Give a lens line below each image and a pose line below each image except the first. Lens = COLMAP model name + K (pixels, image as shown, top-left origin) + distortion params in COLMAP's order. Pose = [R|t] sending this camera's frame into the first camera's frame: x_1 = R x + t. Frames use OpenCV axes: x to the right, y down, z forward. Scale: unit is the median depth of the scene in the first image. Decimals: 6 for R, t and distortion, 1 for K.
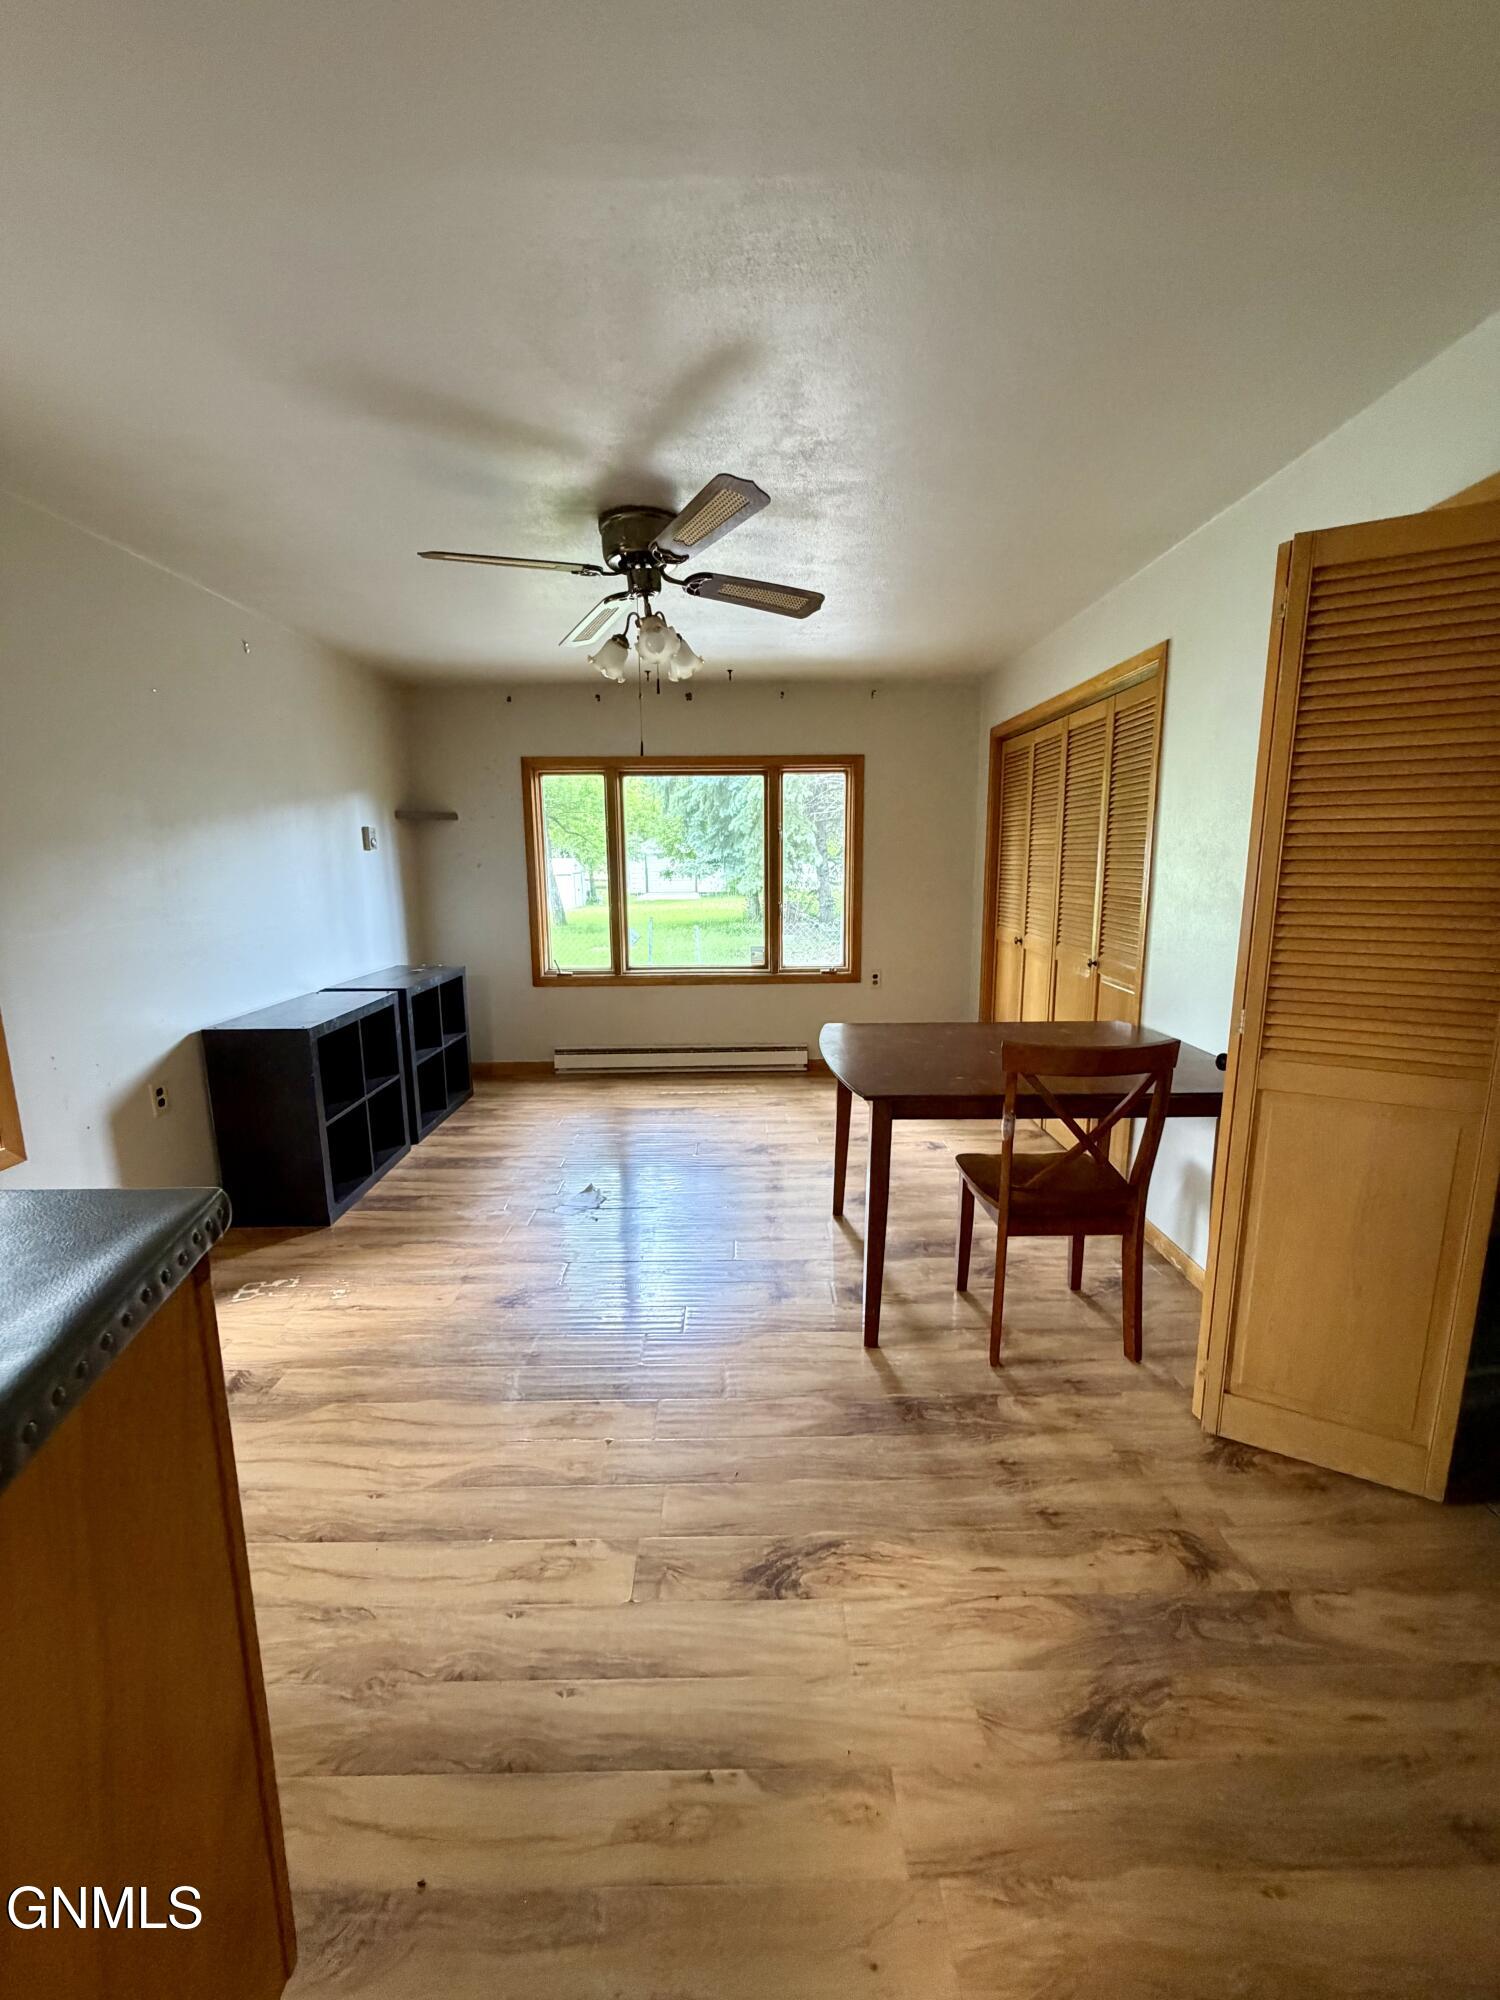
lens RADIAL K [[794.9, 0, 747.2], [0, 794.9, 995.9], [0, 0, 1]] dist [0.000882, 0.000486]
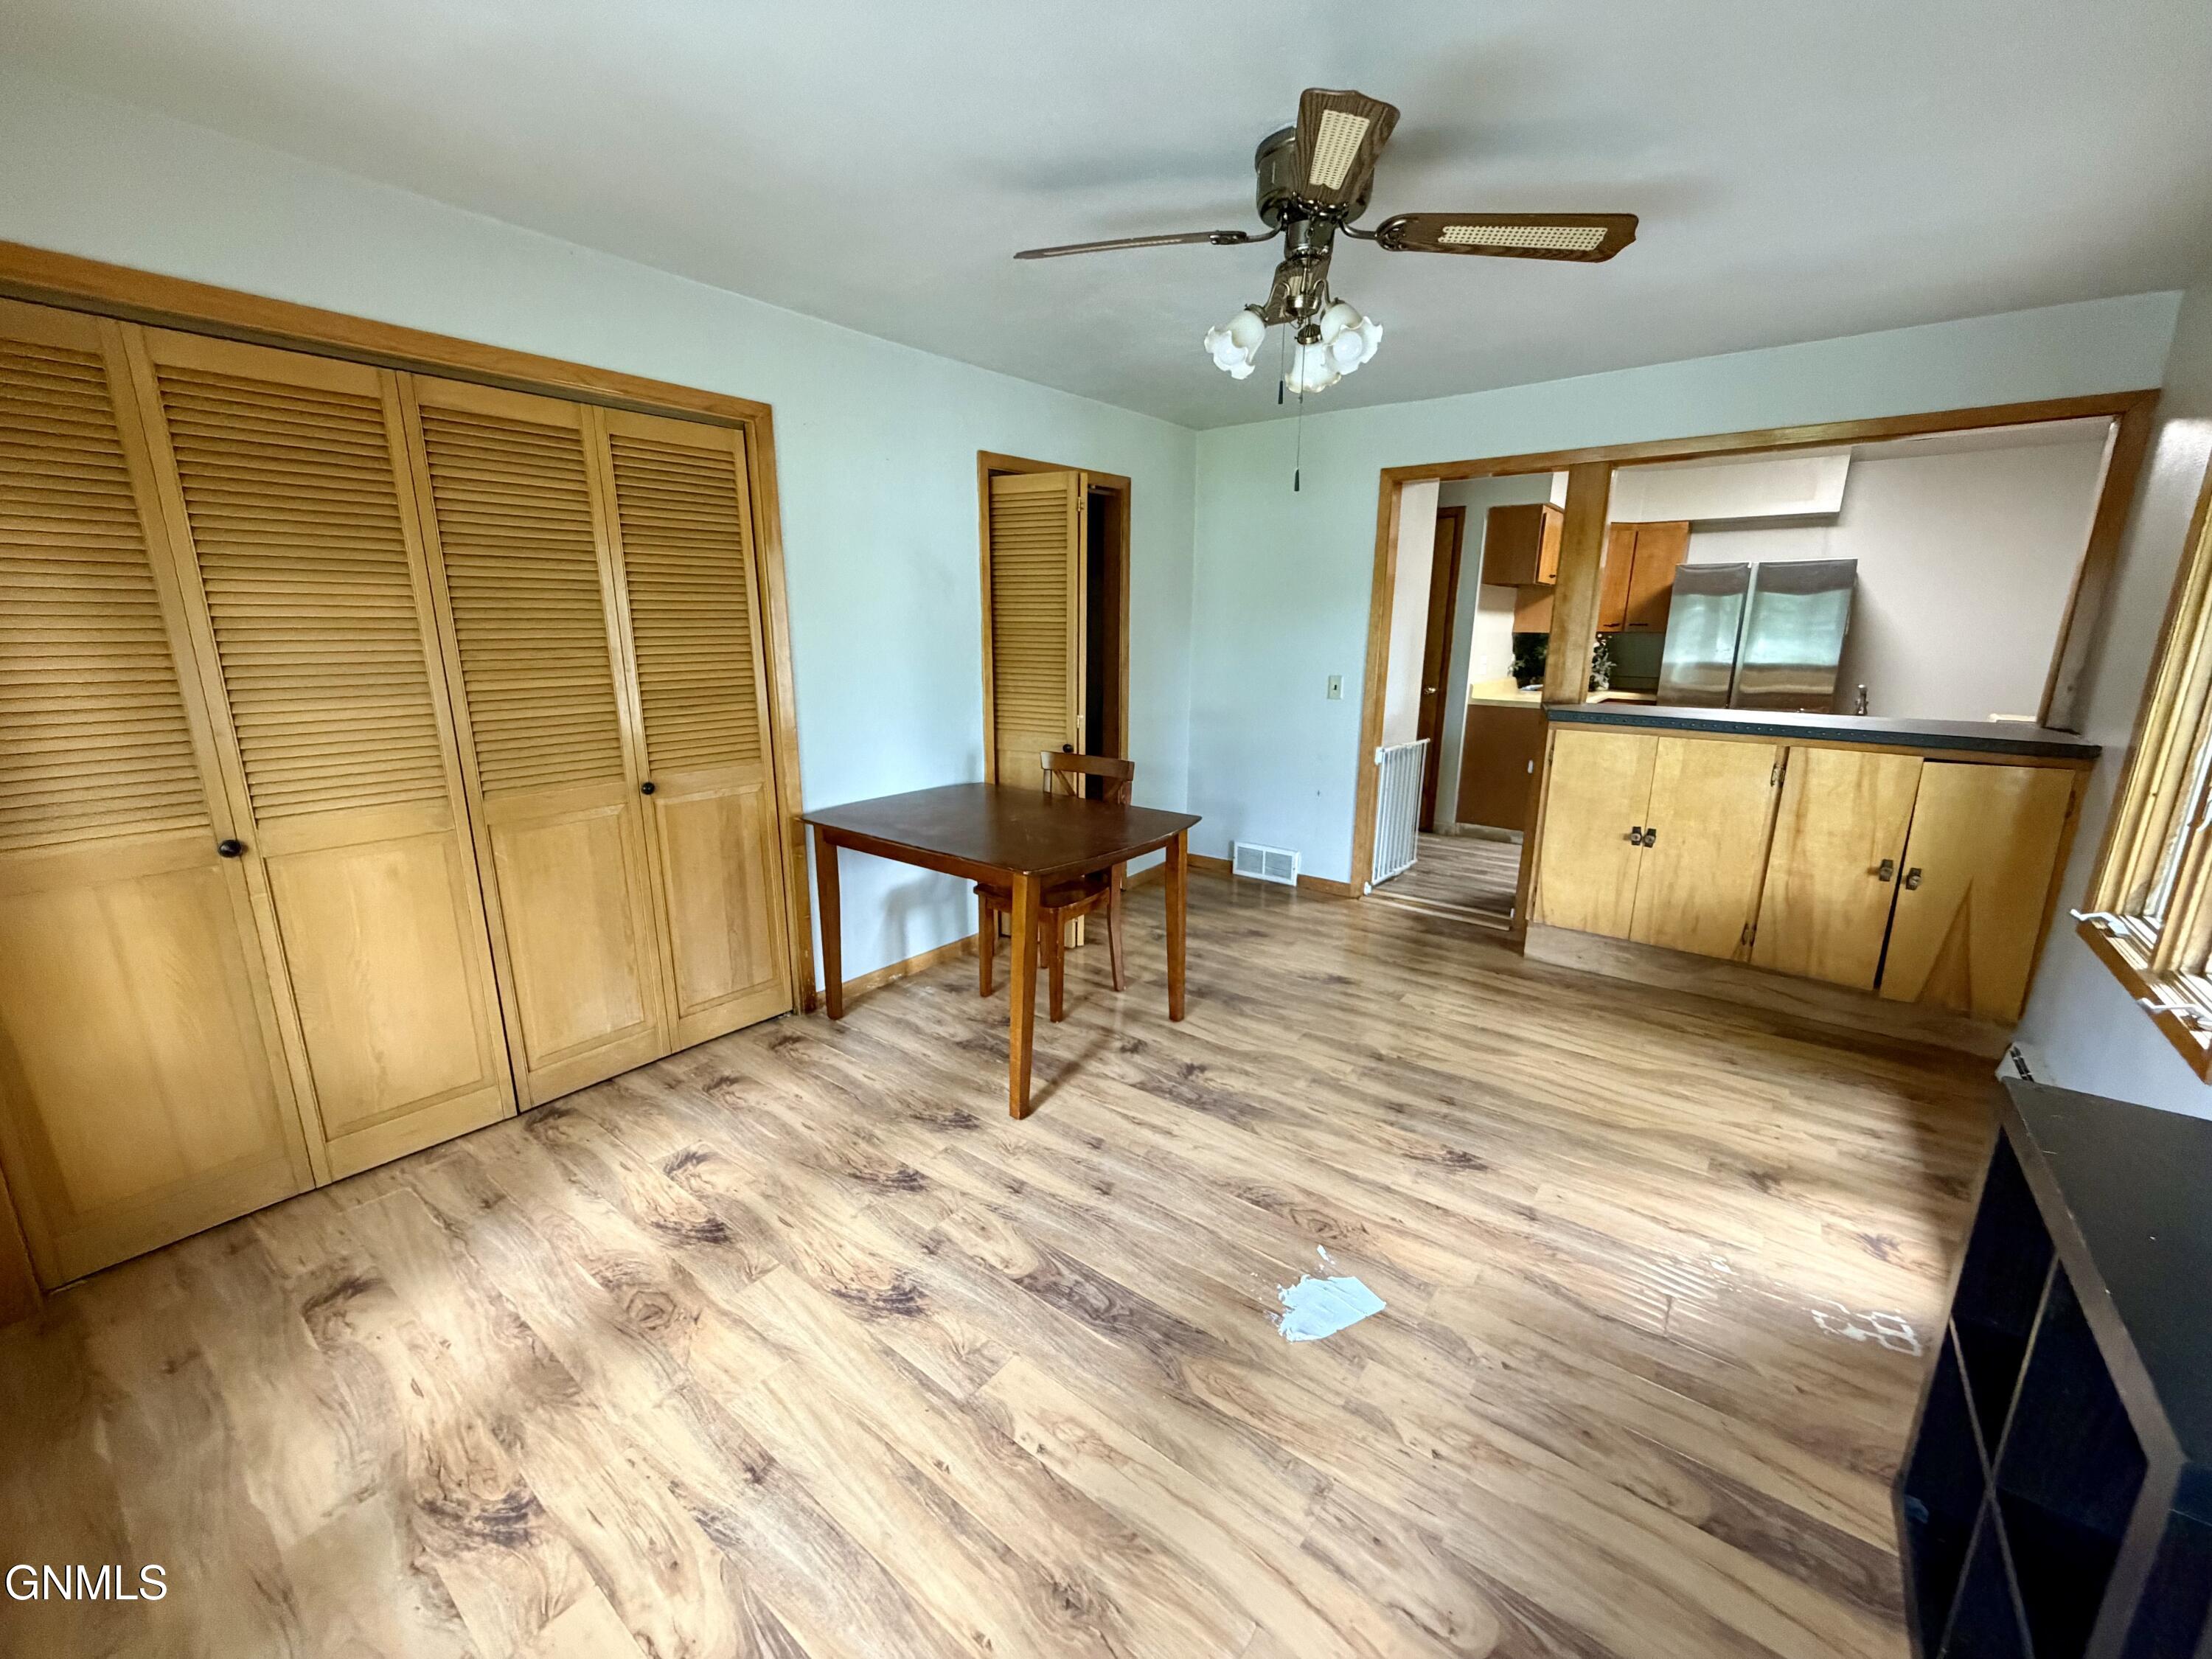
lens RADIAL K [[879.1, 0, 1107.1], [0, 879.1, 832.5], [0, 0, 1]] dist [0.000882, 0.000486]
pose [[-0.786765, -0.138035, 0.601620, -0.513646], [0.112805, 0.926106, 0.360004, -0.328423], [-0.606857, 0.351104, -0.713057, 1.788362]]
